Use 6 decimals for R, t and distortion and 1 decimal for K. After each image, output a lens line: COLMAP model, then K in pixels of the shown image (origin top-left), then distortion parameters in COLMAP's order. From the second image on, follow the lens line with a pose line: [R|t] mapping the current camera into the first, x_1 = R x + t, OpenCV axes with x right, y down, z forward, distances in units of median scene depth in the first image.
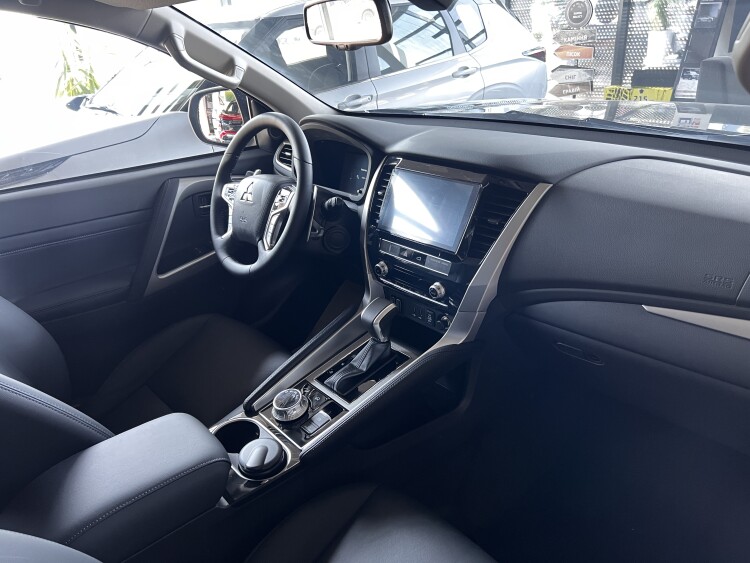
lens RADIAL K [[570.4, 0, 375.0], [0, 570.4, 281.5], [0, 0, 1]] dist [-0.005279, 0.000370]
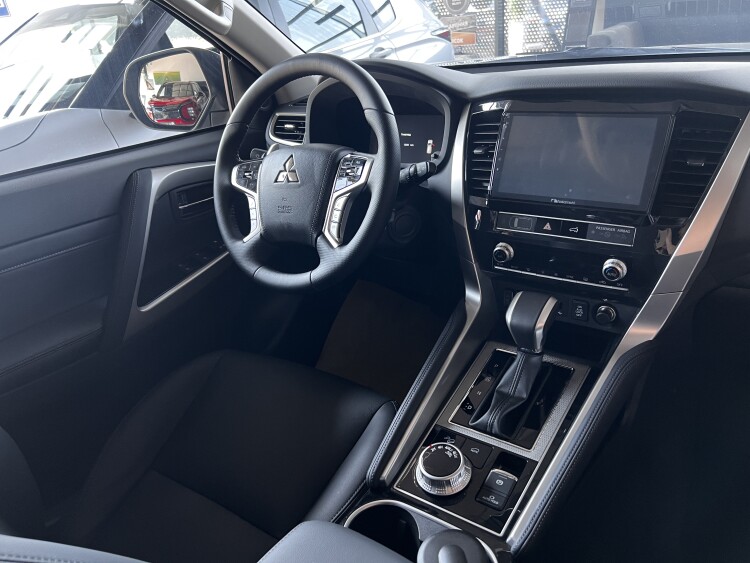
lens RADIAL K [[562.5, 0, 375.0], [0, 562.5, 281.5], [0, 0, 1]] dist [0.004165, -0.002934]
pose [[0.971630, -0.130312, 0.197365, -0.253302], [0.131042, 0.991332, 0.009413, -0.012574], [-0.196881, 0.016717, 0.980285, 0.285991]]
